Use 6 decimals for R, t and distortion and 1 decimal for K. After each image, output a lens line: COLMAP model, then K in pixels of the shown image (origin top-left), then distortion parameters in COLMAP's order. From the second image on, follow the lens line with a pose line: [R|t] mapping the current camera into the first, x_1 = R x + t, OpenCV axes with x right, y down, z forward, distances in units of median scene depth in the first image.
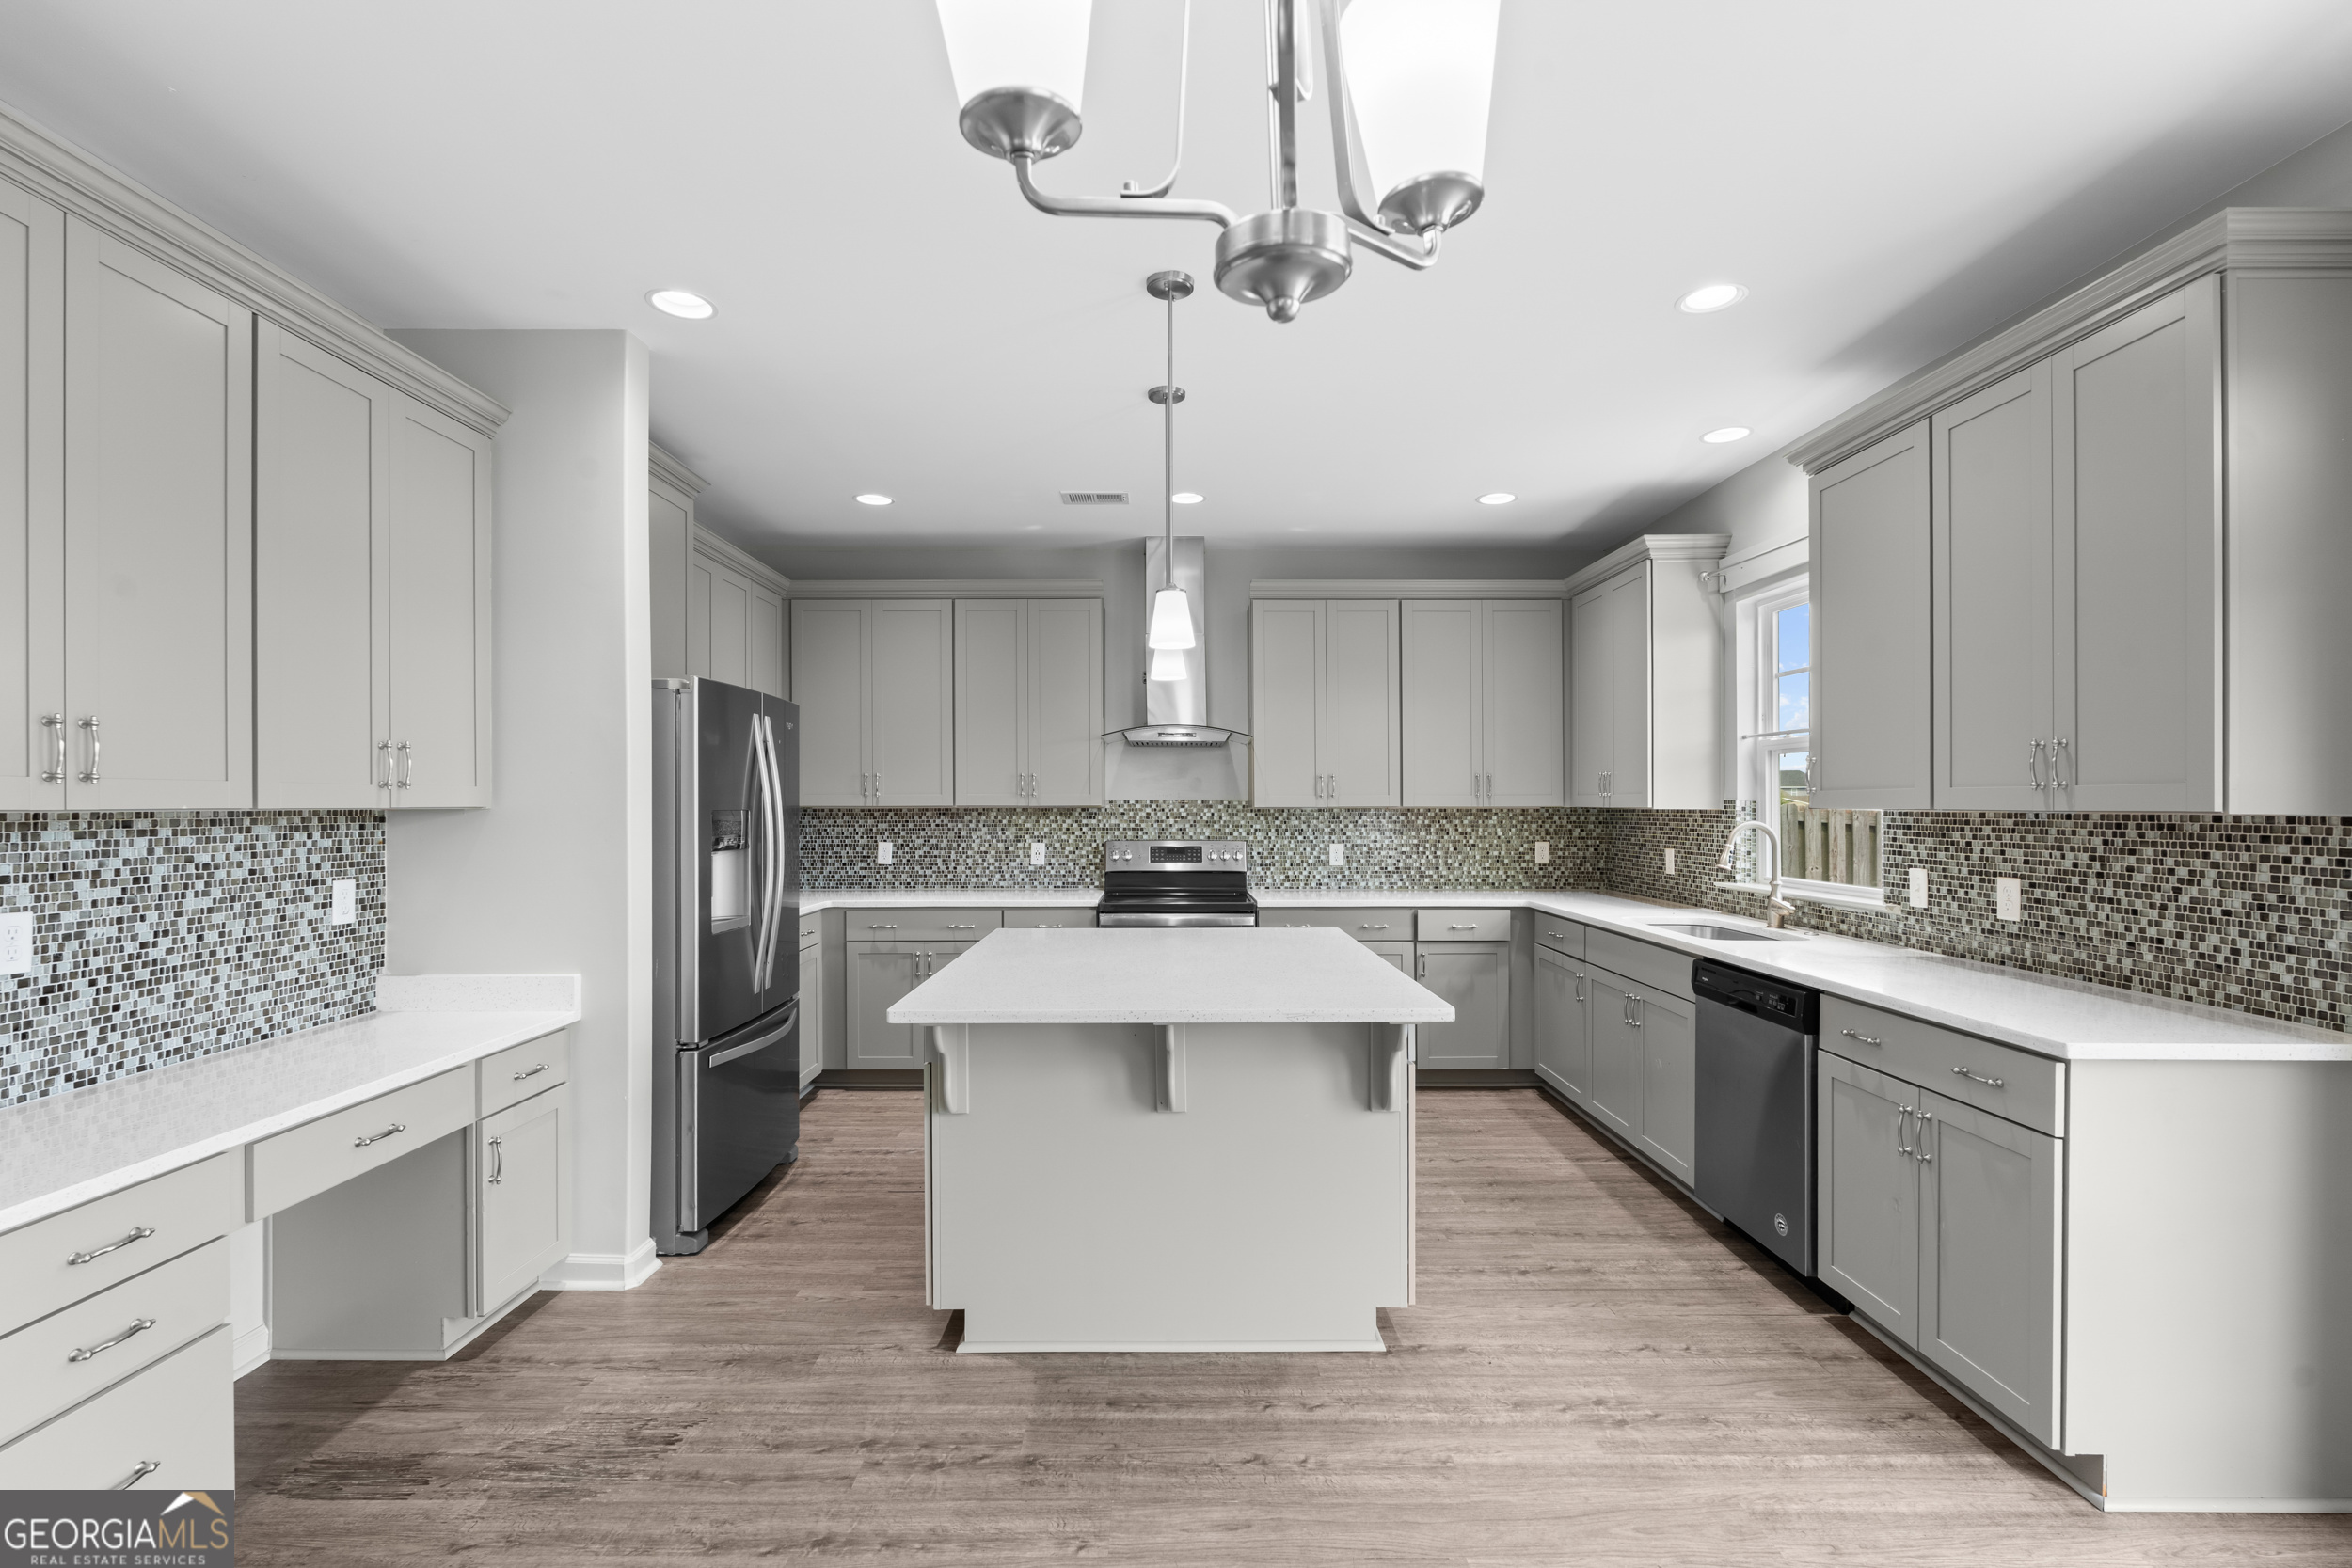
lens RADIAL K [[1032.3, 0, 1166.8], [0, 1032.3, 805.7], [0, 0, 1]] dist [-0.000544, -0.001038]
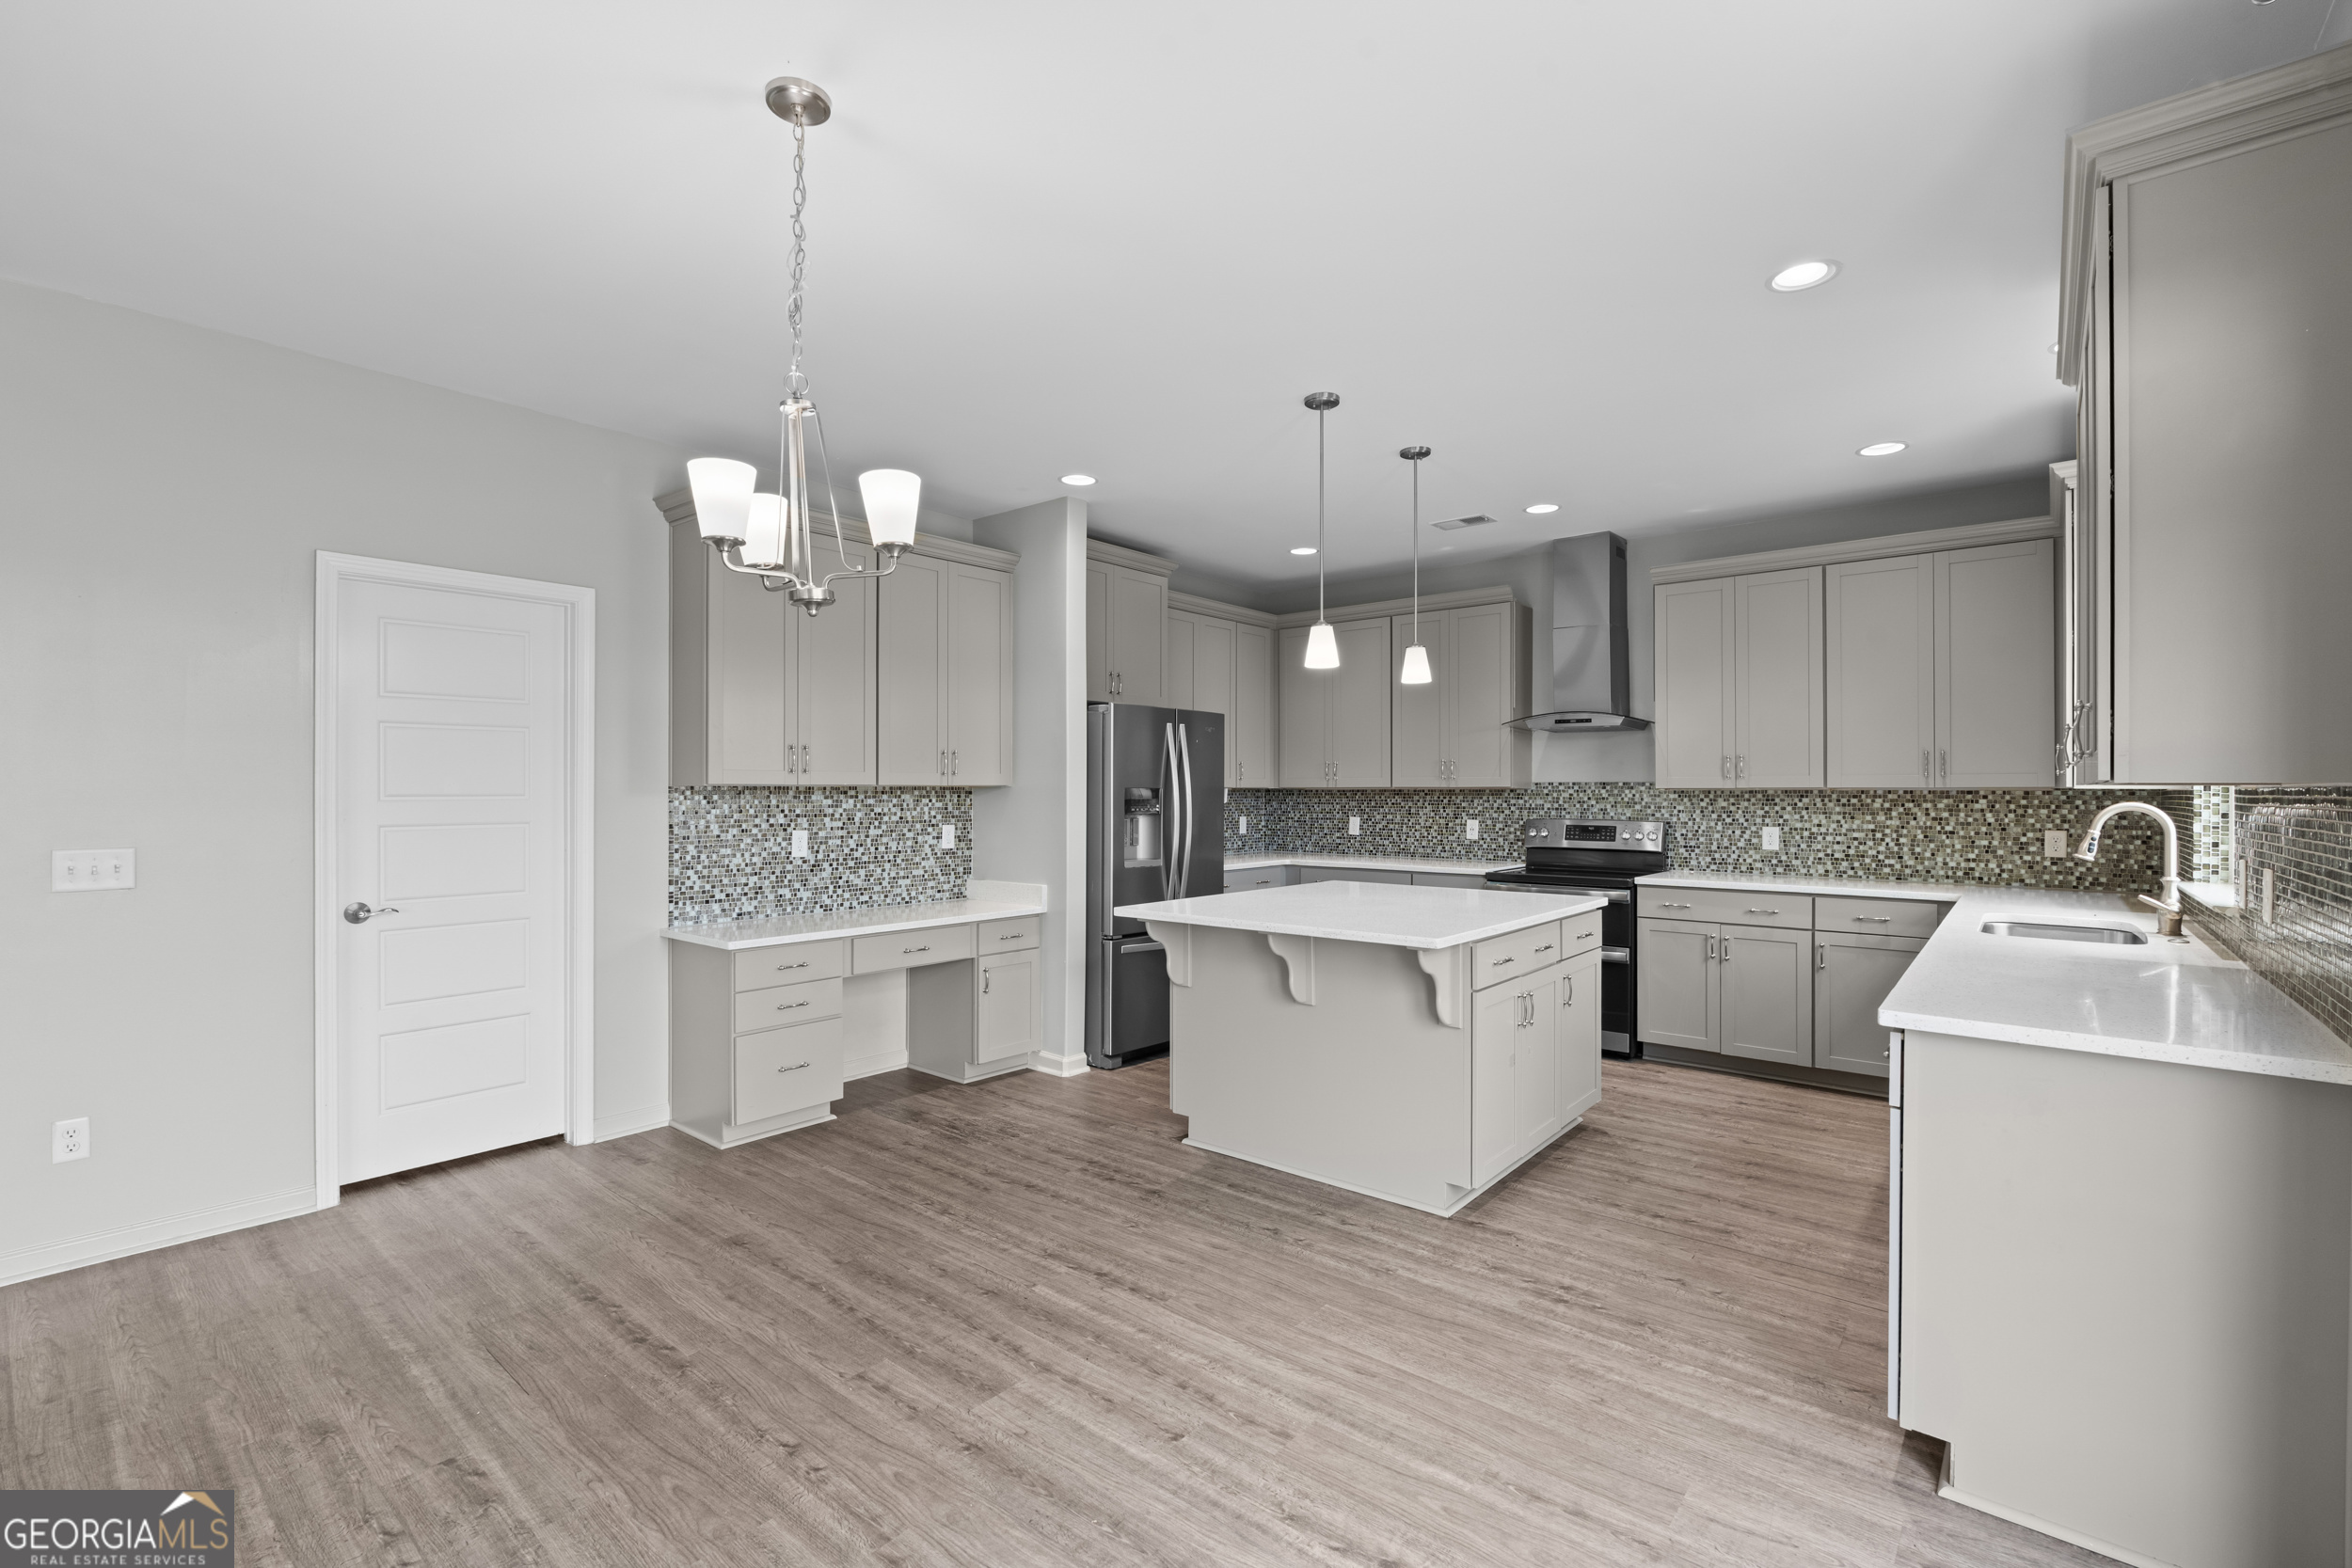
lens RADIAL K [[1032.3, 0, 1186.1], [0, 1032.3, 790.9], [0, 0, 1]] dist [-0.000544, -0.001038]
pose [[0.769622, 0.000951, -0.638500, 0.696499], [-0.002616, 0.999995, -0.001663, 0.012584], [0.638495, 0.002950, 0.769620, -0.152048]]
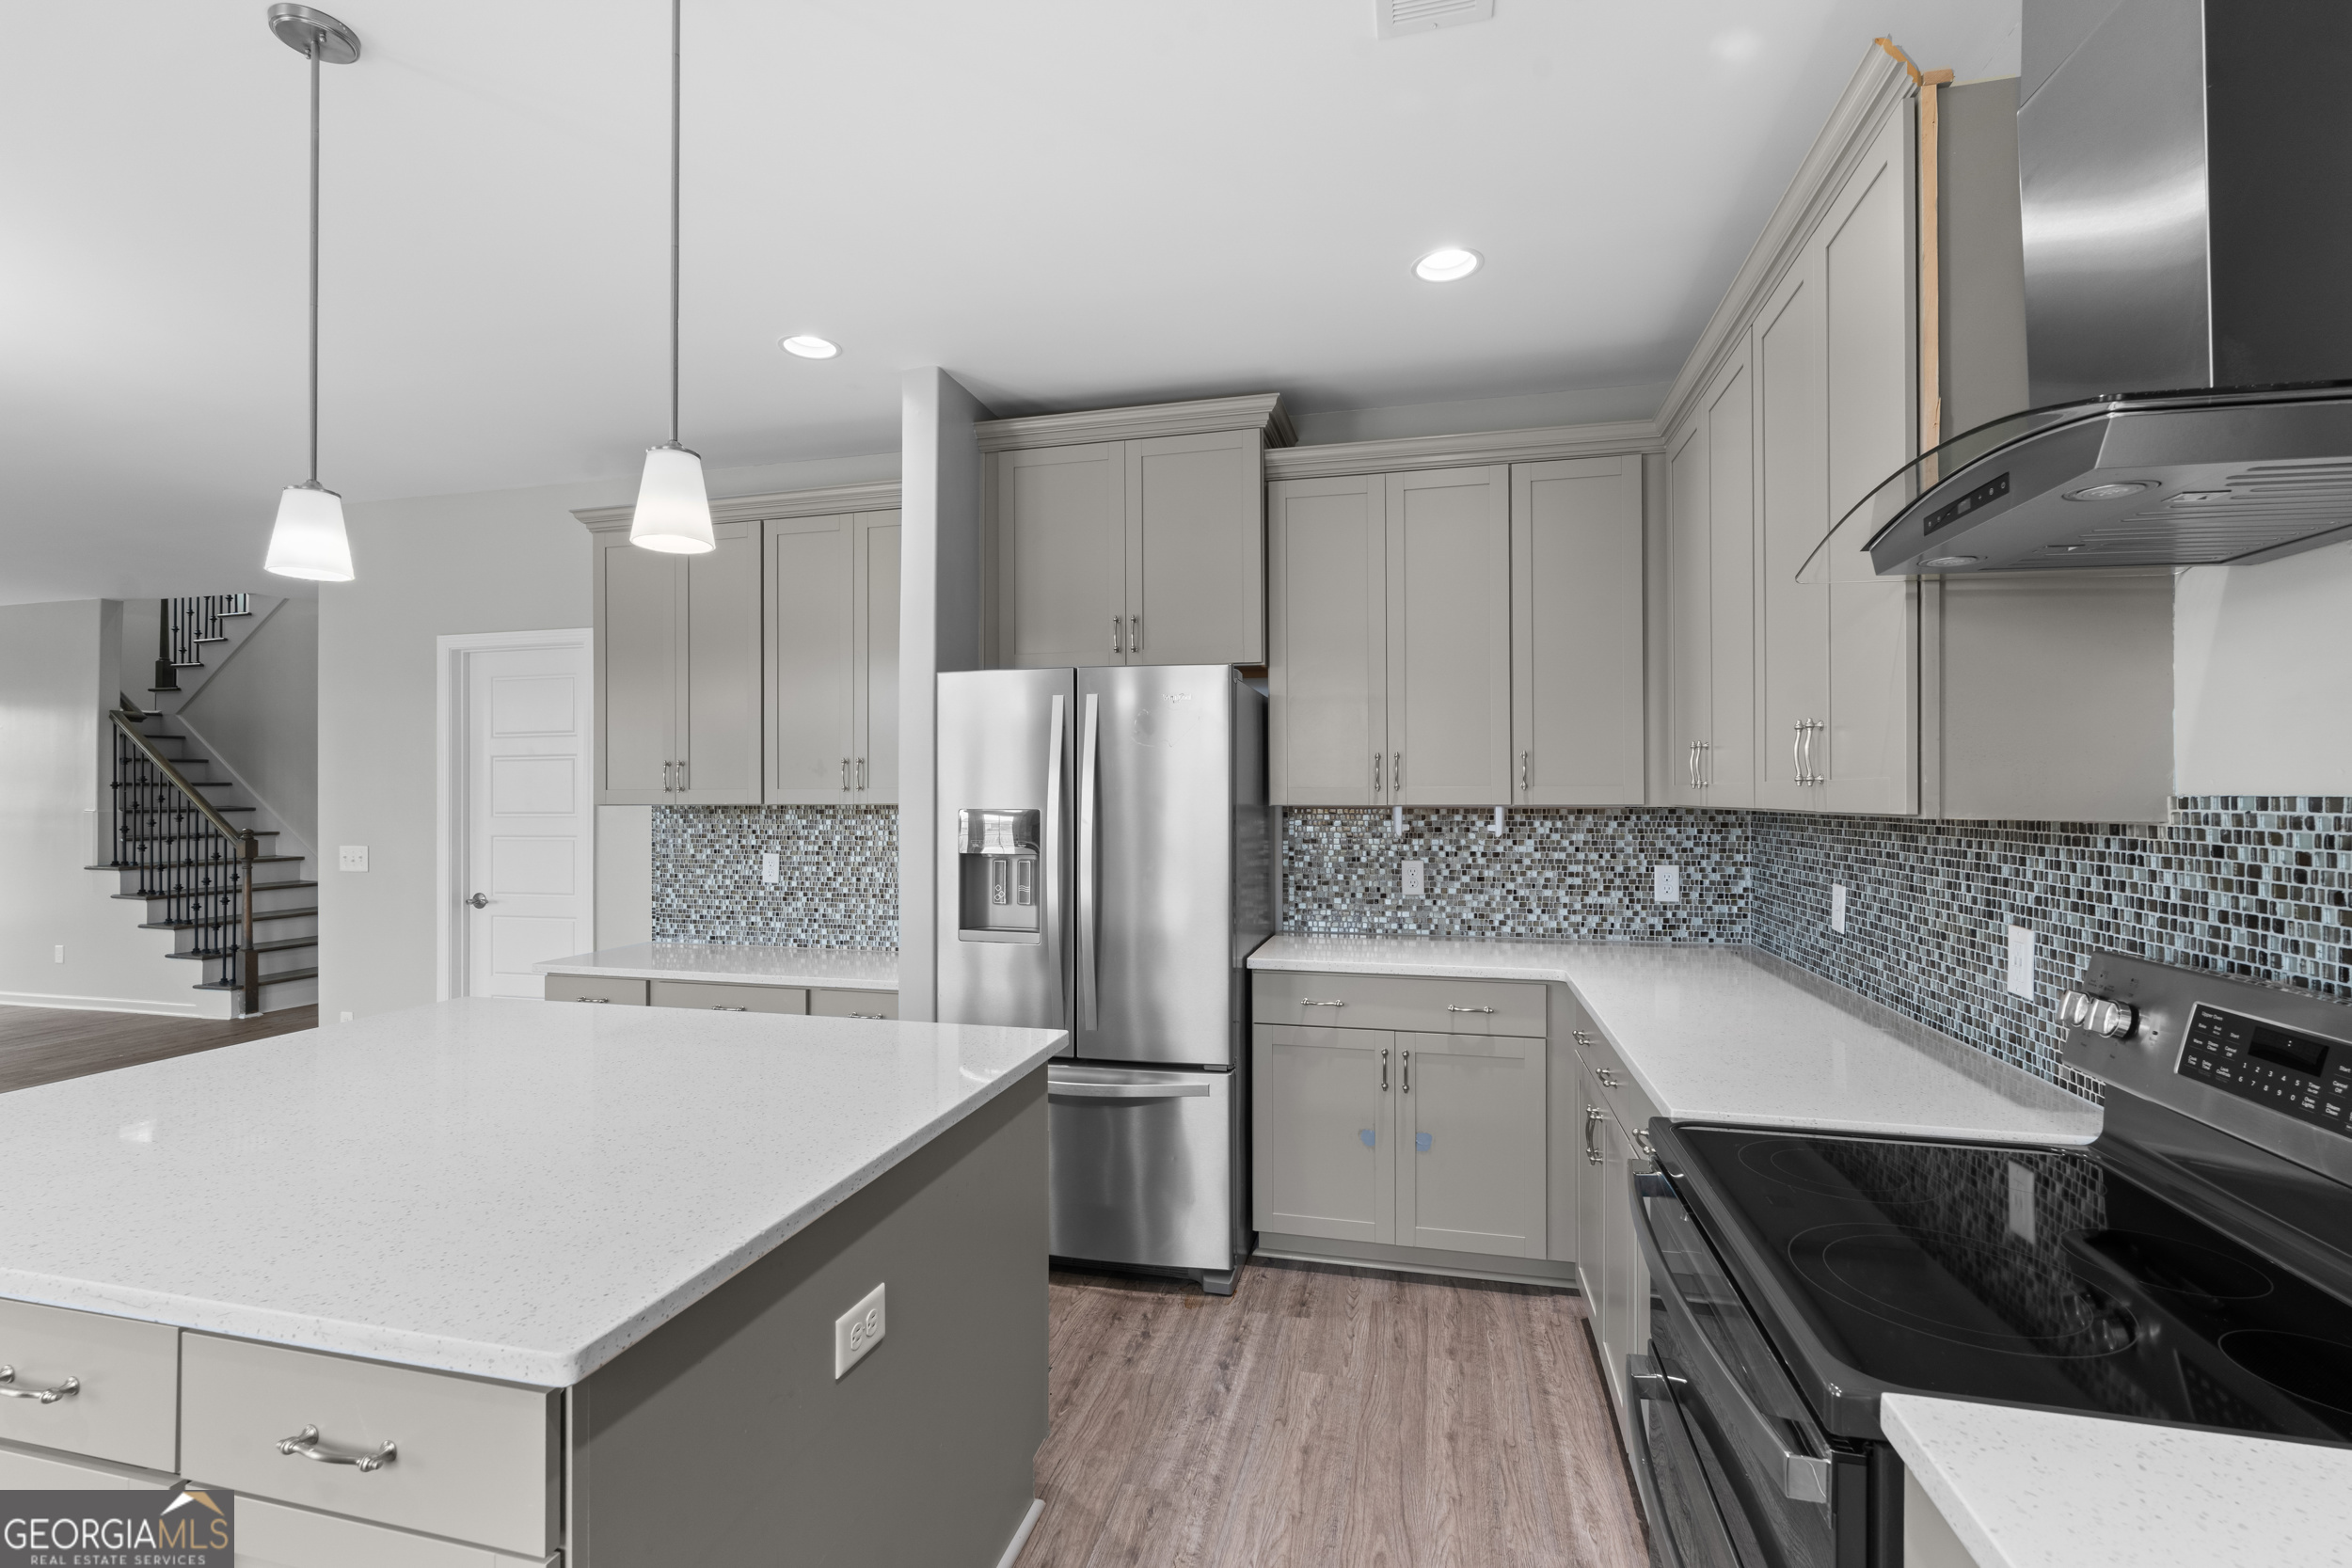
lens RADIAL K [[1032.3, 0, 1186.8], [0, 1032.3, 788.2], [0, 0, 1]] dist [-0.000544, -0.001038]
pose [[-0.237975, -0.008793, -0.971232, 0.485660], [-0.002989, 0.999961, -0.008321, -0.008541], [0.971267, 0.000923, -0.237992, 1.597250]]
